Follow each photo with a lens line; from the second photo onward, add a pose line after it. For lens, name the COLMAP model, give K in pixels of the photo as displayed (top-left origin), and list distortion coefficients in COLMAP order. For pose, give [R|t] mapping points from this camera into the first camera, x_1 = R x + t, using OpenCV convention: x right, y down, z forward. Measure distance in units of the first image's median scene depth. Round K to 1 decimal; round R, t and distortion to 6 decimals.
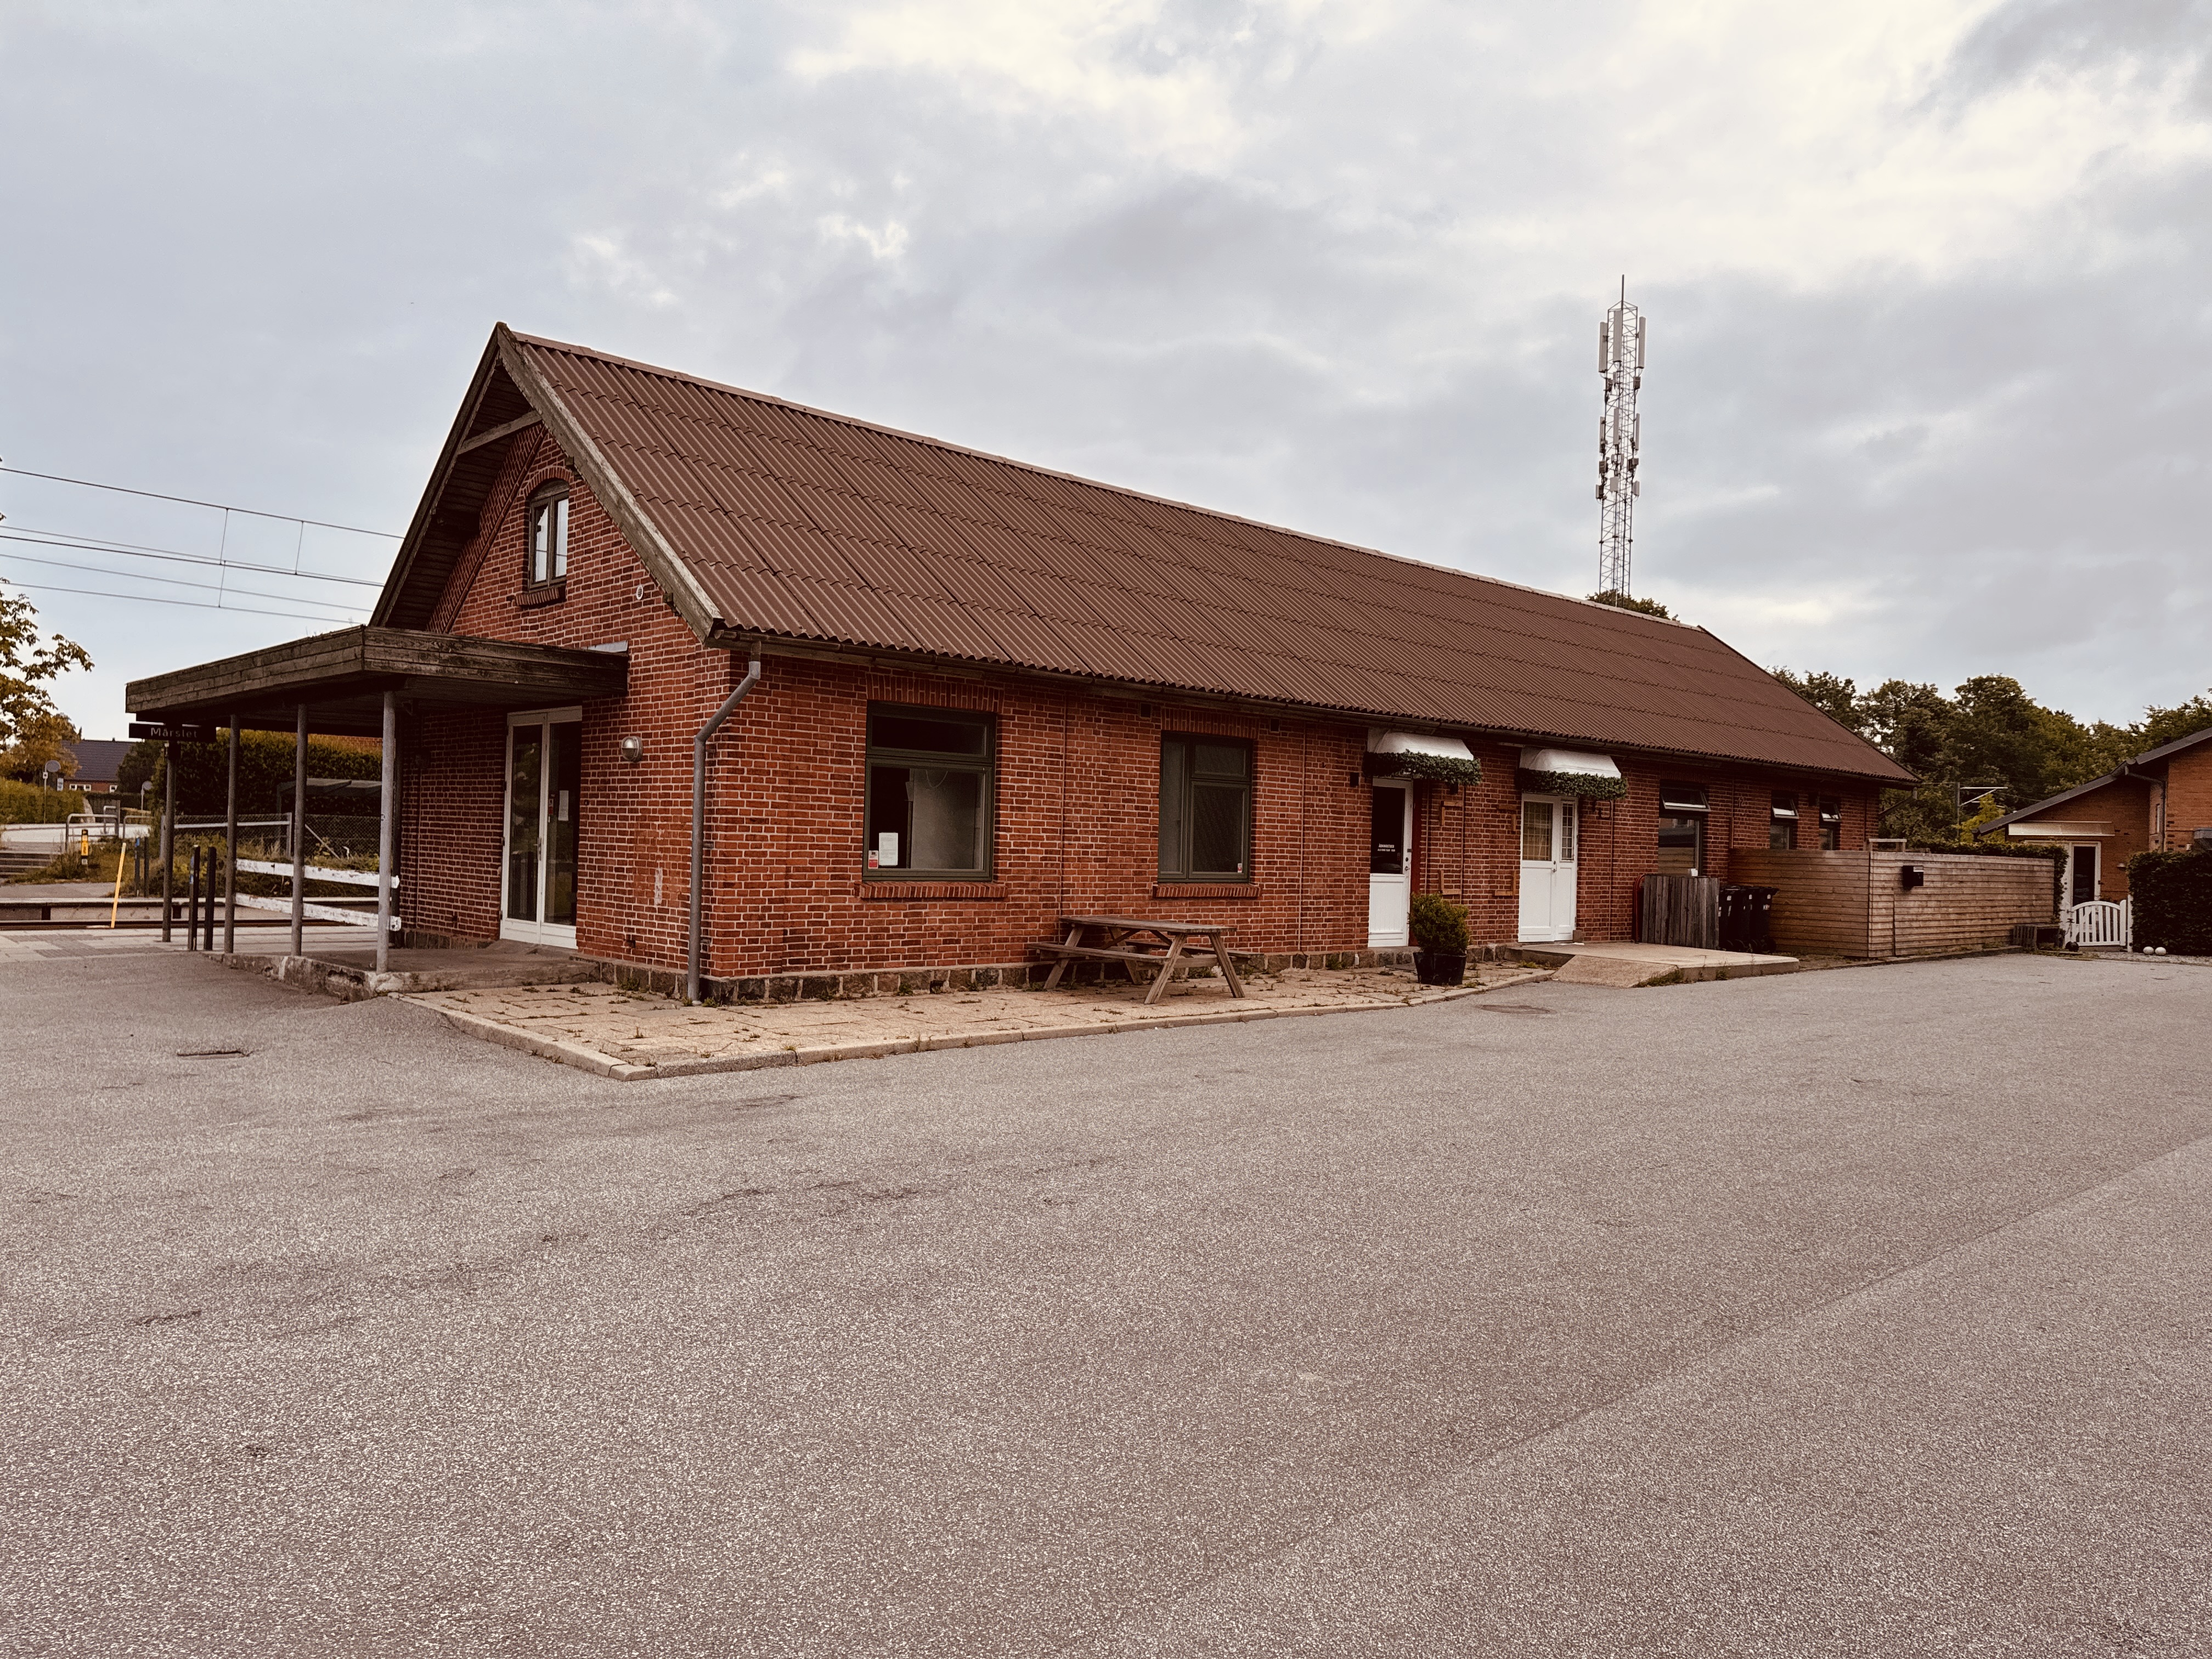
lens RADIAL K [[1540.7, 0, 1101.6], [0, 1540.7, 816.1], [0, 0, 1]] dist [0.127842, -0.200480]
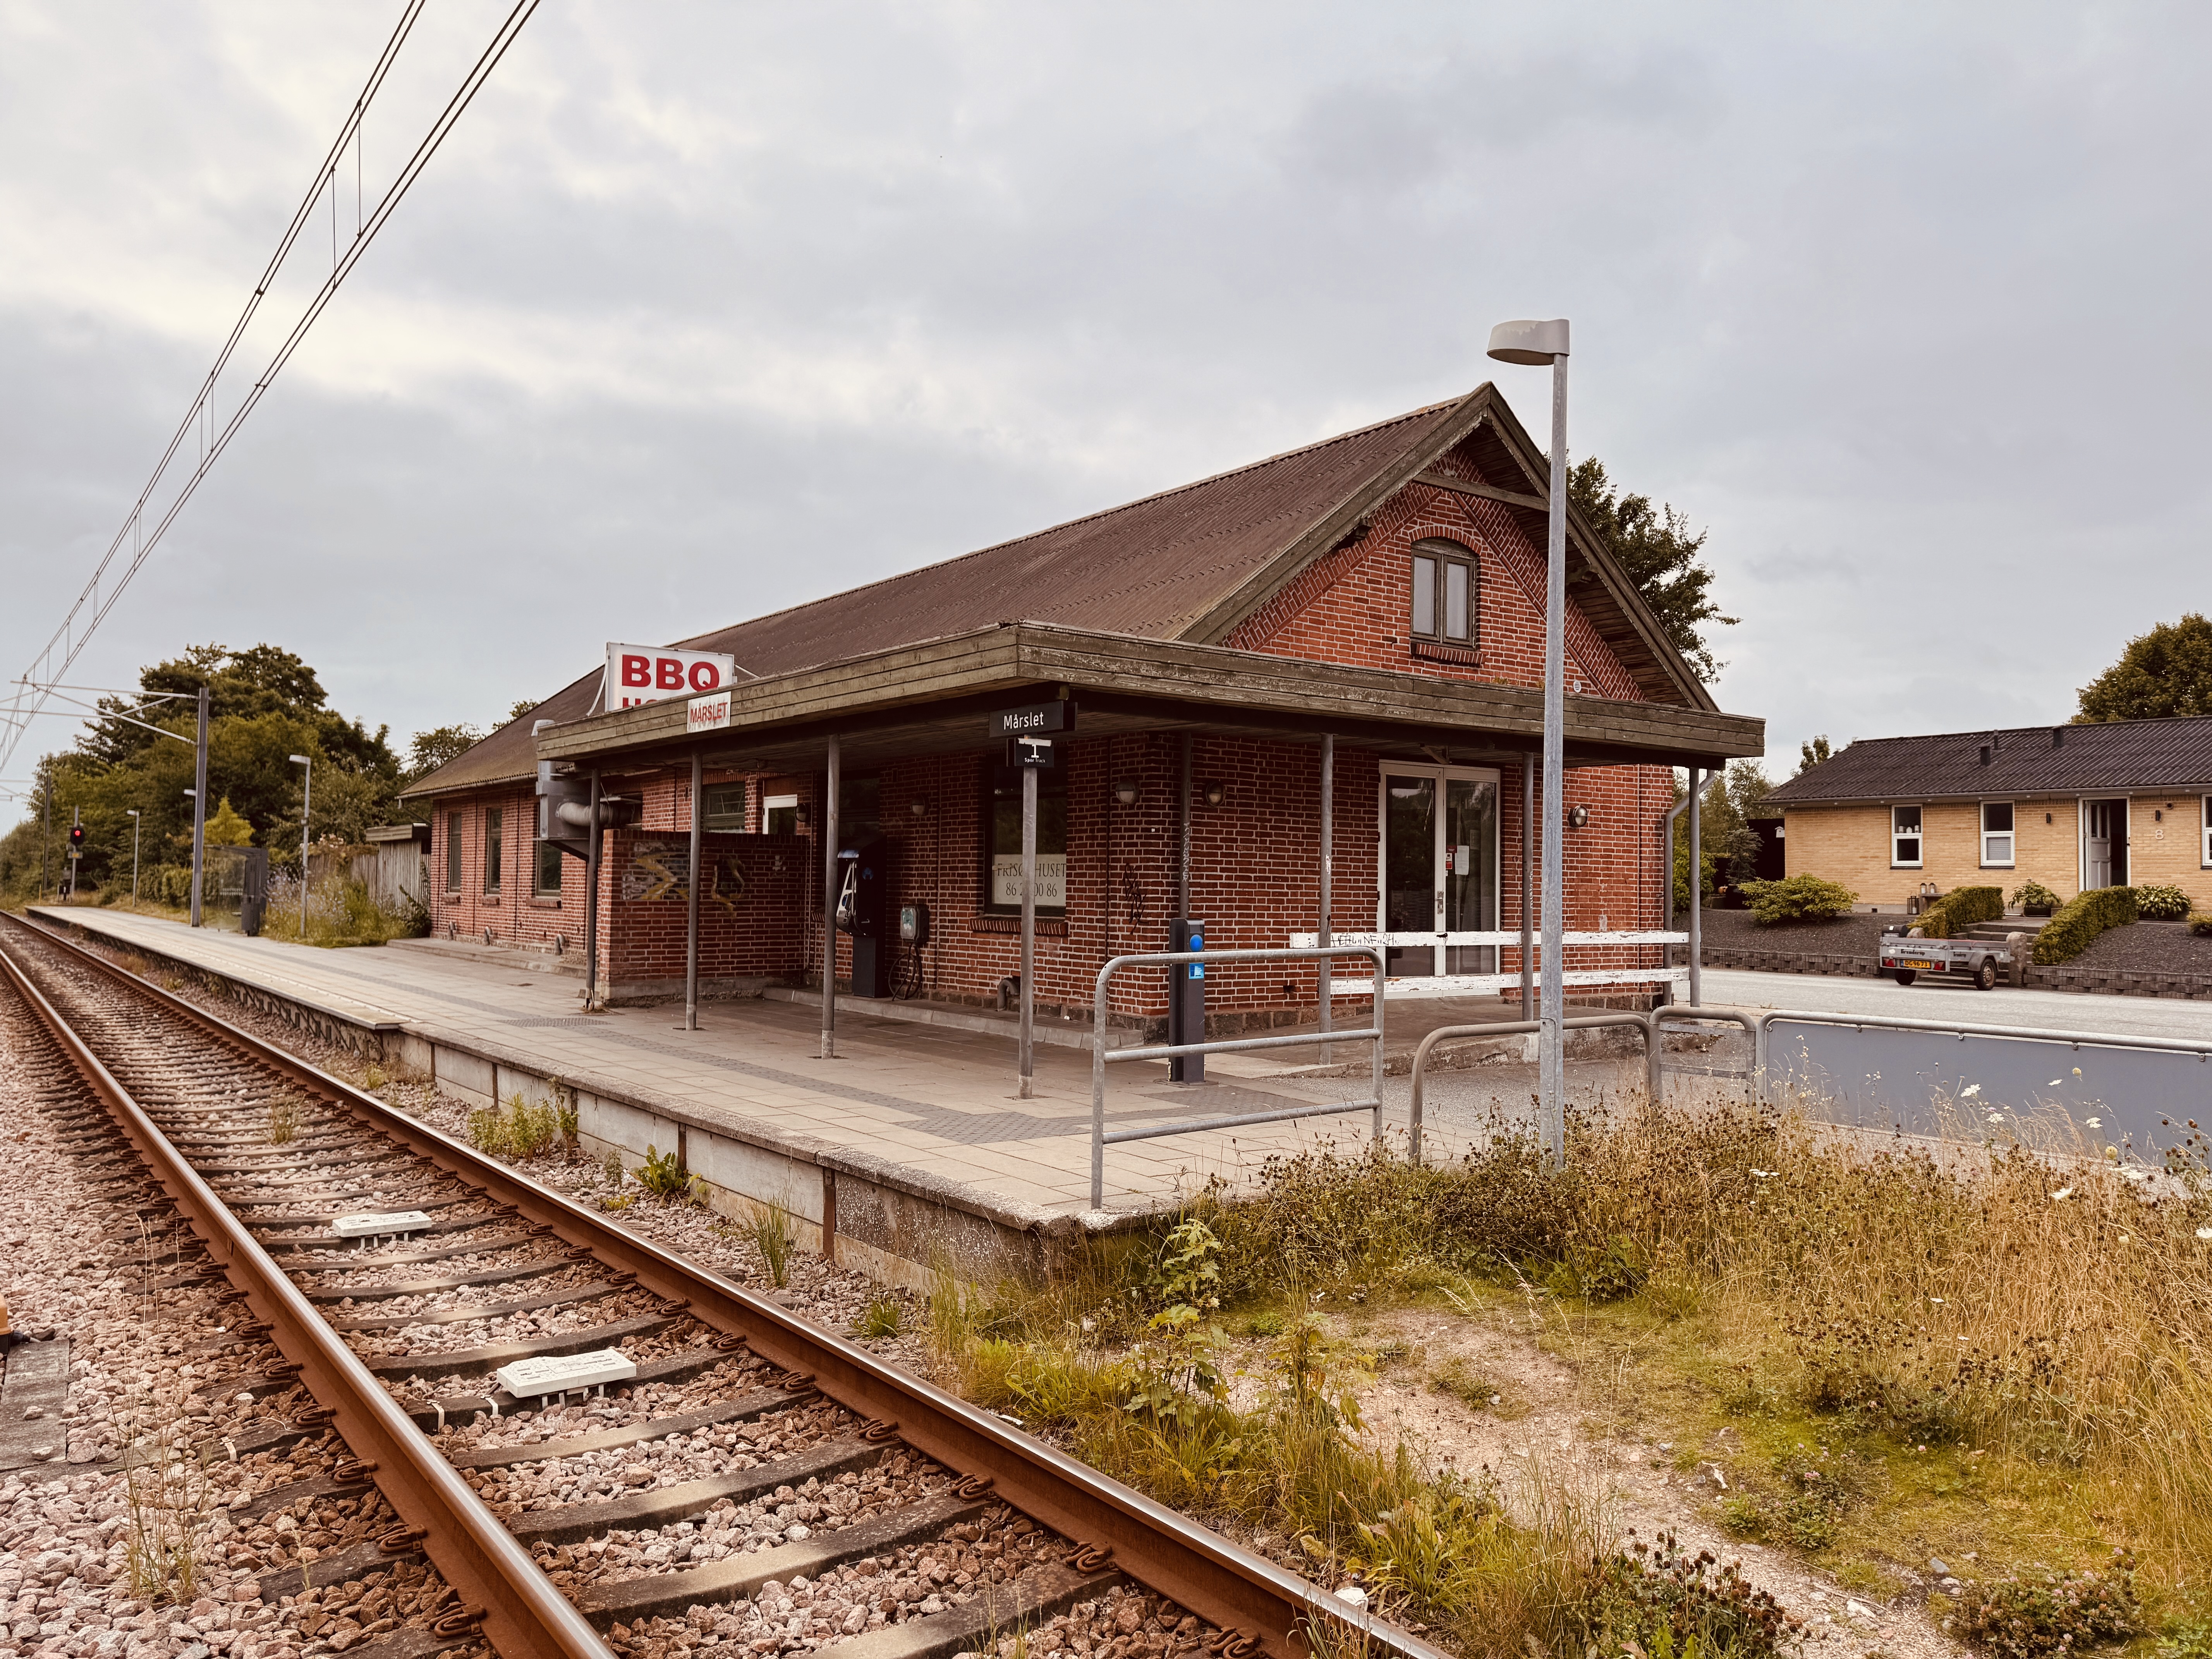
lens RADIAL K [[1531.2, 0, 1109.3], [0, 1531.2, 816.5], [0, 0, 1]] dist [0.145968, -0.238197]
pose [[0.121921, 0.016395, 0.992404, -1.563465], [-0.027813, 0.999527, -0.013096, -0.017548], [-0.992150, -0.026005, 0.122319, 1.242551]]
